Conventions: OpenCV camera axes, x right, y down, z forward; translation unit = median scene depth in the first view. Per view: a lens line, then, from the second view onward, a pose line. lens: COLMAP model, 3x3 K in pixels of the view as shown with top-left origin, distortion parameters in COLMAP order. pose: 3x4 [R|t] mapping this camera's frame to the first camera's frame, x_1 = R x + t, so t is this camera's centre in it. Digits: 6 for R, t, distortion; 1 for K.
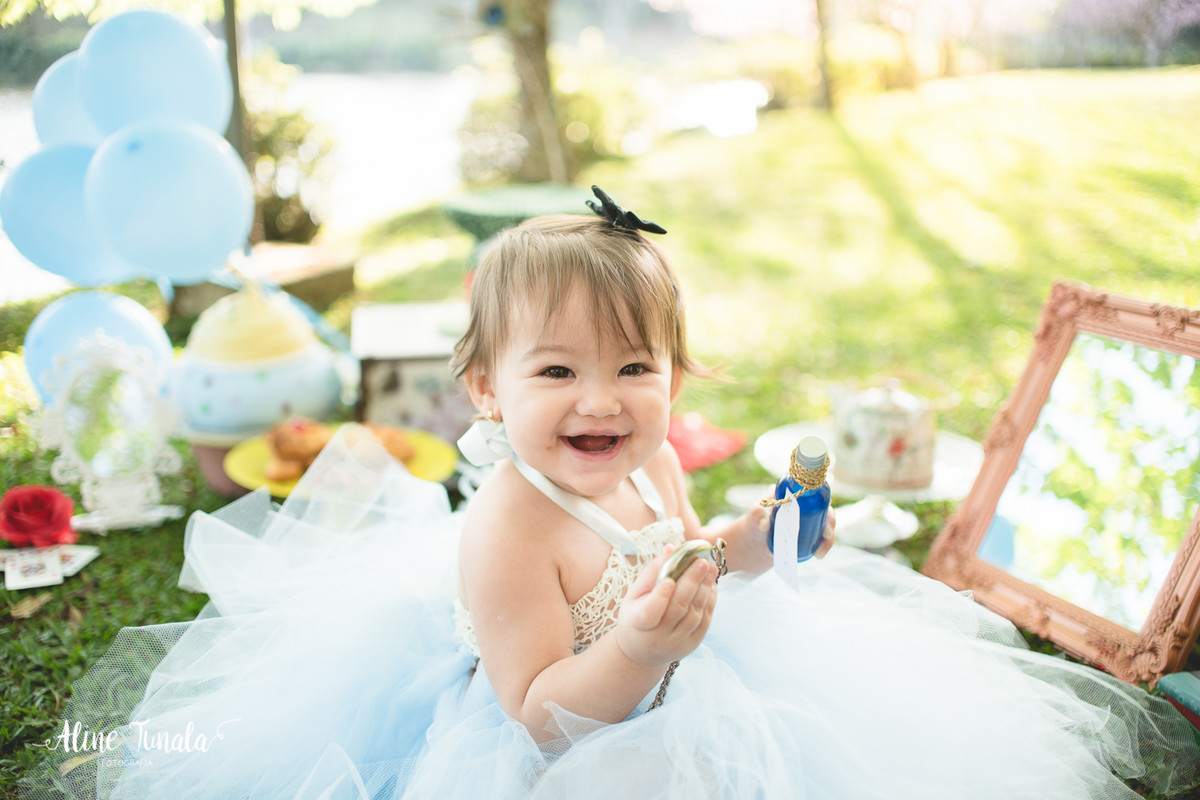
lens RADIAL K [[1200.1, 0, 600.0], [0, 1200.1, 382.1], [0, 0, 1]] dist [-0.022812, -0.000208]
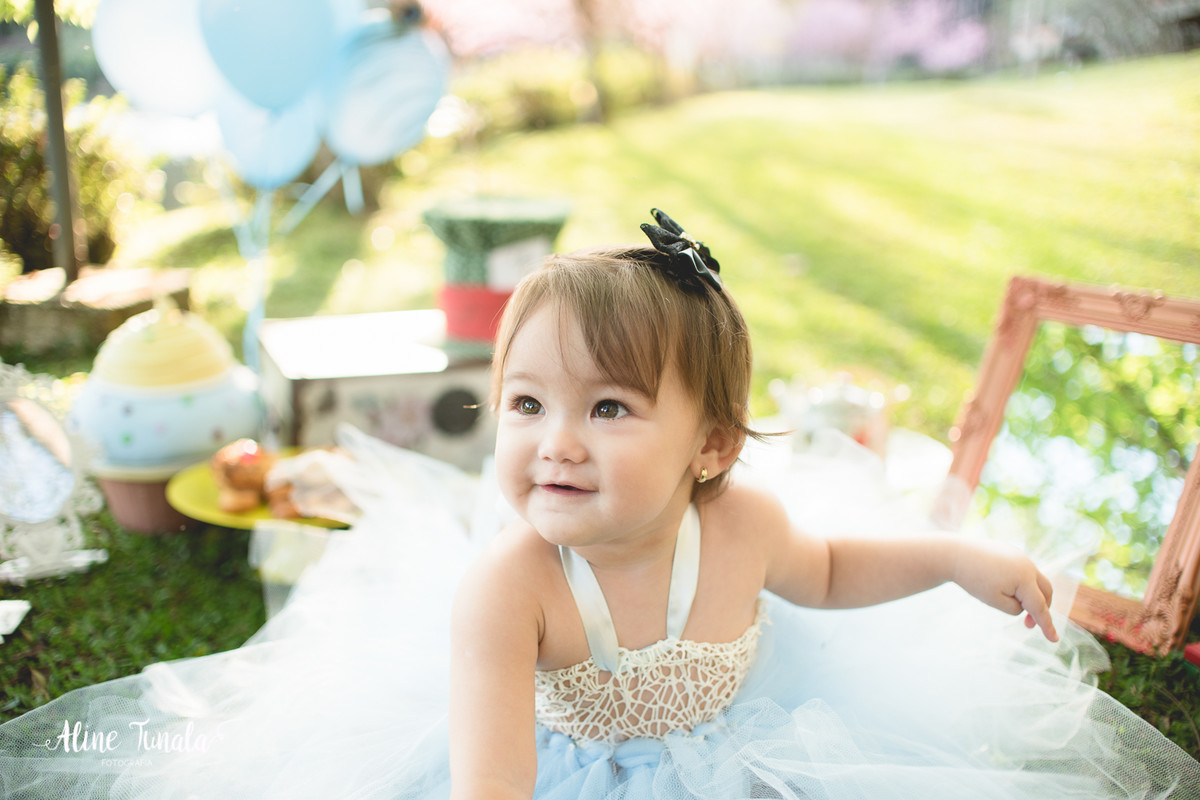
lens RADIAL K [[1200.1, 0, 600.0], [0, 1200.1, 382.1], [0, 0, 1]] dist [-0.022812, -0.000208]
pose [[0.980043, -0.042727, 0.194137, -0.159684], [0.045636, 0.998903, -0.010532, 0.004606], [-0.193474, 0.019181, 0.980918, 0.042473]]
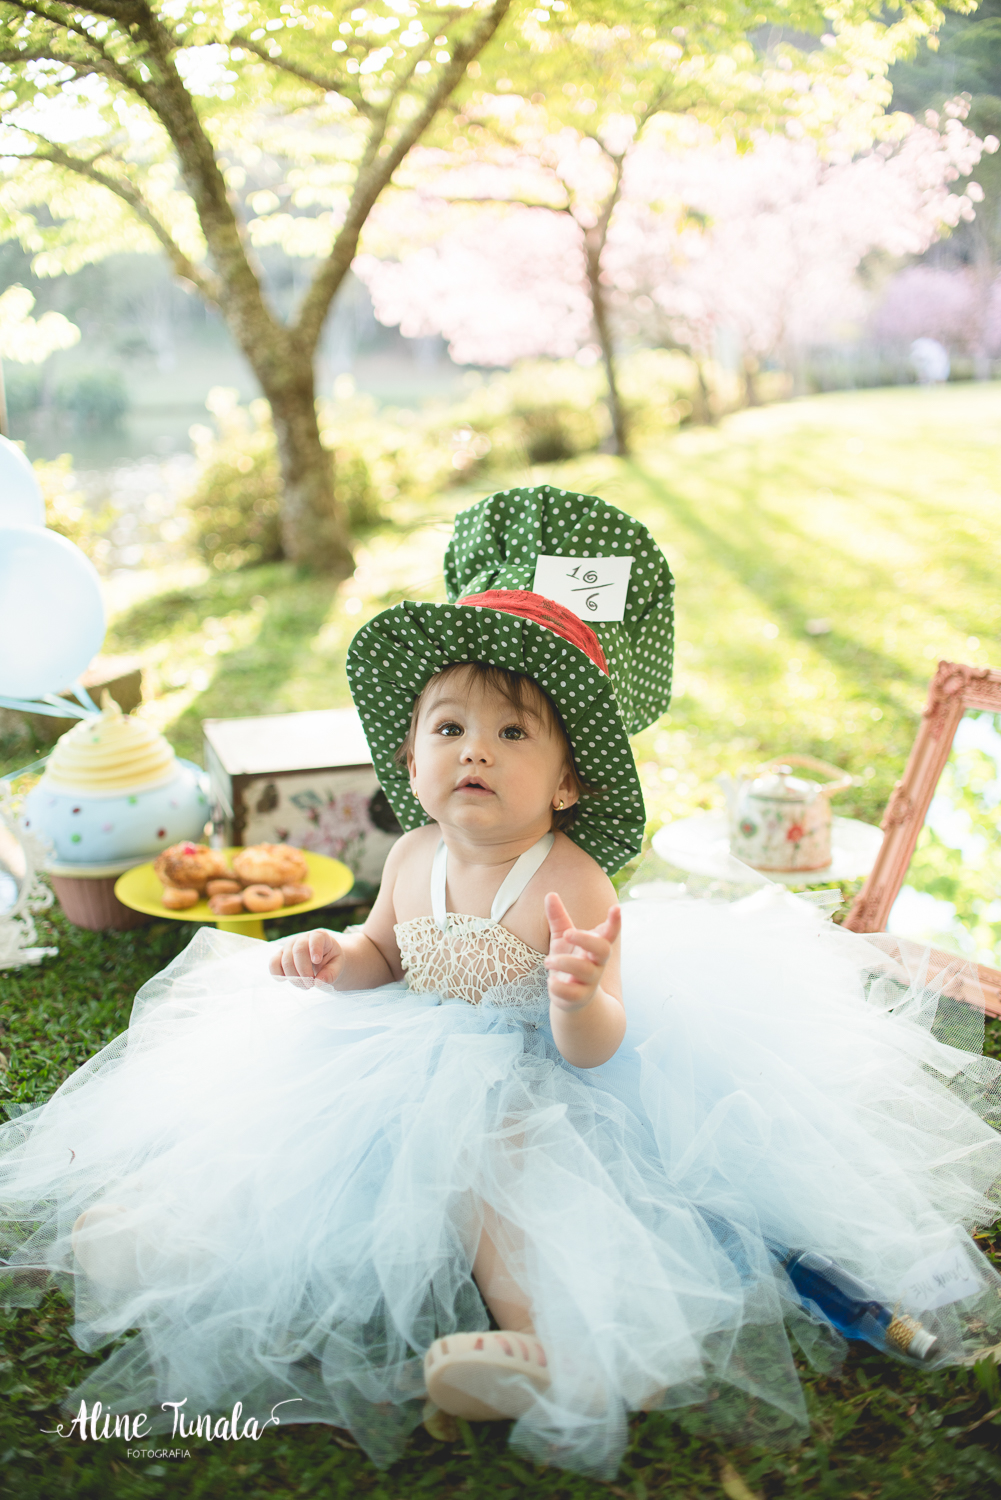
lens RADIAL K [[1469.6, 0, 500.5], [0, 1469.6, 750.0], [0, 0, 1]] dist [0.009445, 0.000386]
pose [[0.993077, -0.059170, 0.101474, -0.116140], [0.061681, 0.997858, -0.021789, -0.002364], [-0.099967, 0.027898, 0.994600, -0.198402]]
